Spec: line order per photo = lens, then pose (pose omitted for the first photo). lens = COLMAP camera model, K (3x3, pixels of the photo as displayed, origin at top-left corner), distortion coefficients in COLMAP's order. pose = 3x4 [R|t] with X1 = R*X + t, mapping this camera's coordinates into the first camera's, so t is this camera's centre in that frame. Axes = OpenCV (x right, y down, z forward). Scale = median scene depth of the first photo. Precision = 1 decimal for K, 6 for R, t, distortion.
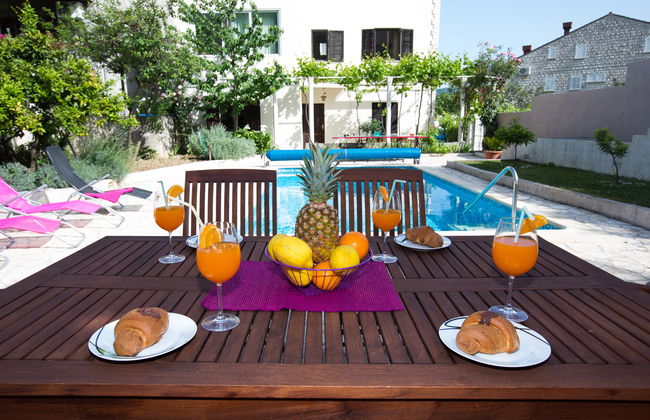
lens RADIAL K [[434.4, 0, 303.9], [0, 434.4, 209.3], [0, 0, 1]] dist [0.003072, 0.003953]
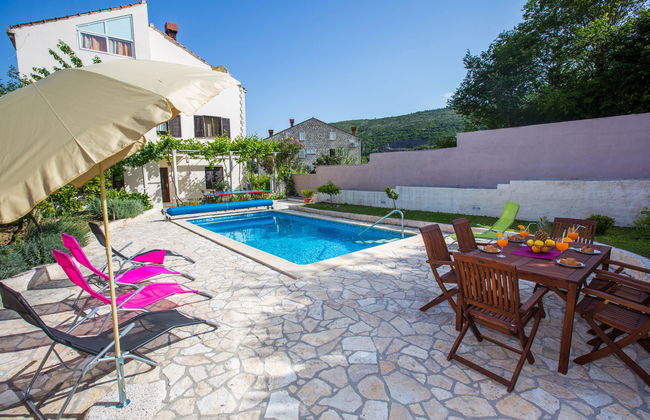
lens RADIAL K [[316.5, 0, 325.0], [0, 316.5, 210.0], [0, 0, 1]] dist [-0.042144, 0.014832]
pose [[0.760234, -0.083184, 0.644301, -0.253566], [0.136067, 0.990159, -0.032714, -0.028441], [-0.635240, 0.112539, 0.764072, 0.005754]]
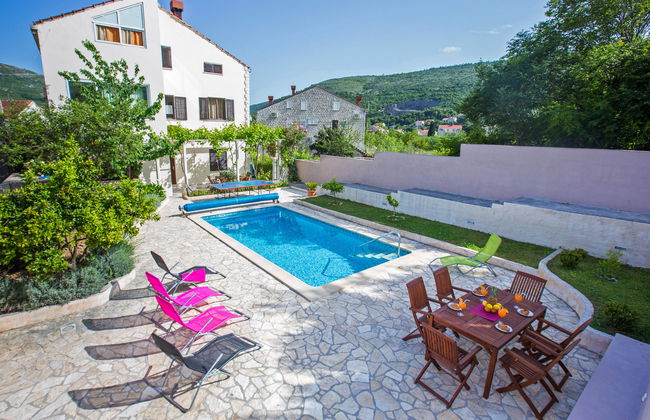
lens RADIAL K [[342.4, 0, 304.7], [0, 342.4, 211.3], [0, 0, 1]] dist [-0.049211, 0.023322]
pose [[0.794678, -0.126942, 0.593610, -0.332723], [0.096603, 0.991874, 0.082785, -0.130001], [-0.599295, -0.008443, 0.800484, -0.076845]]
